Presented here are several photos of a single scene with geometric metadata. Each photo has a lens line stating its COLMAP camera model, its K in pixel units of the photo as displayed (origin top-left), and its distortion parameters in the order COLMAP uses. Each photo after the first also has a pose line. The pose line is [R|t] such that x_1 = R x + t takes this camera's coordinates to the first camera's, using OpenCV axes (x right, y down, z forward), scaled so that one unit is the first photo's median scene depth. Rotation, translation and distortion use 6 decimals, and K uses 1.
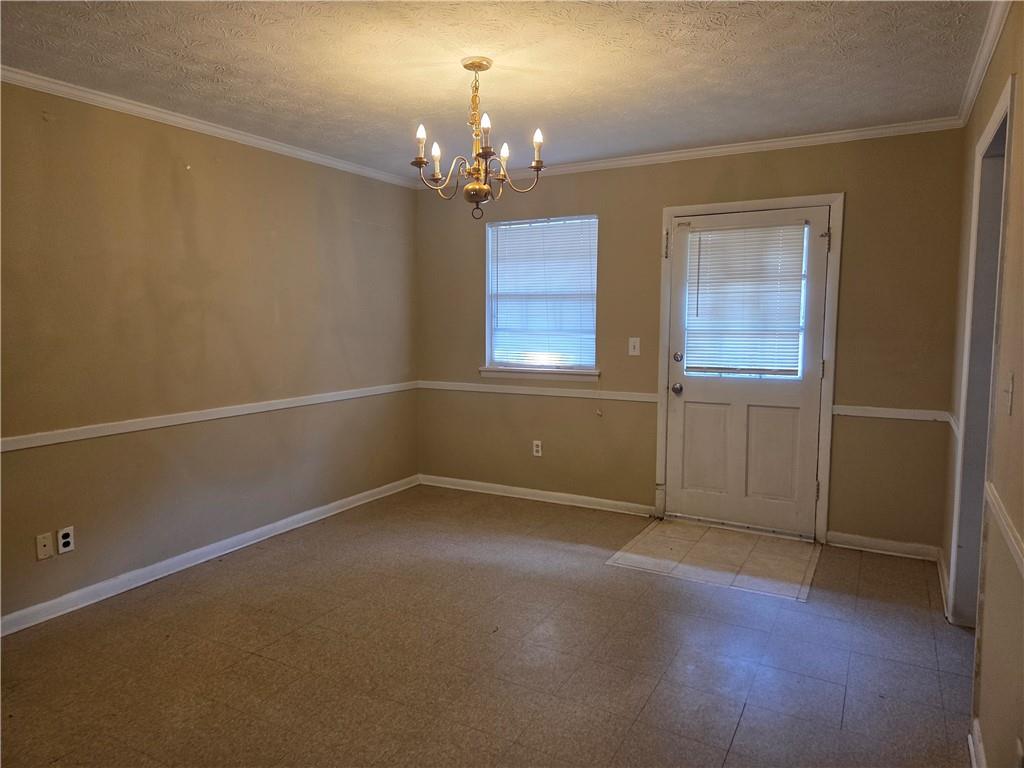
lens RADIAL K [[691.3, 0, 504.6], [0, 691.3, 378.9], [0, 0, 1]] dist [0.074824, -0.000463]
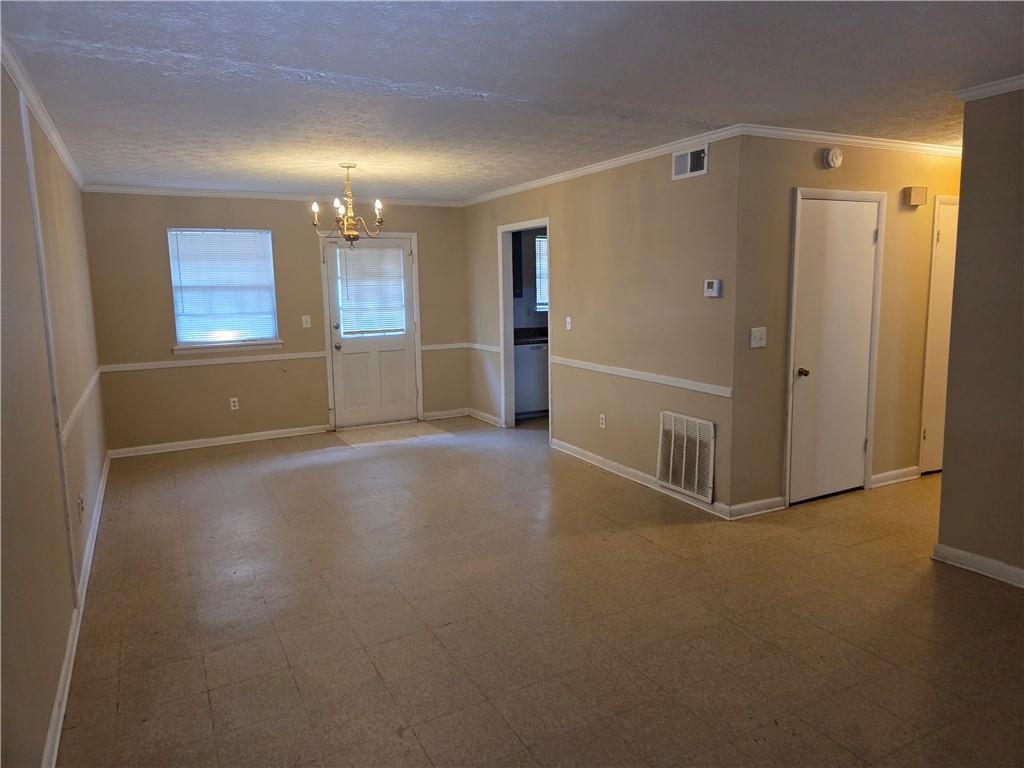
lens RADIAL K [[691.3, 0, 504.6], [0, 691.3, 378.9], [0, 0, 1]] dist [0.074824, -0.000463]
pose [[0.547307, -0.122964, 0.827849, -0.823265], [0.104225, 0.991462, 0.078361, 0.002996], [-0.830417, 0.043395, 0.555450, -0.181661]]
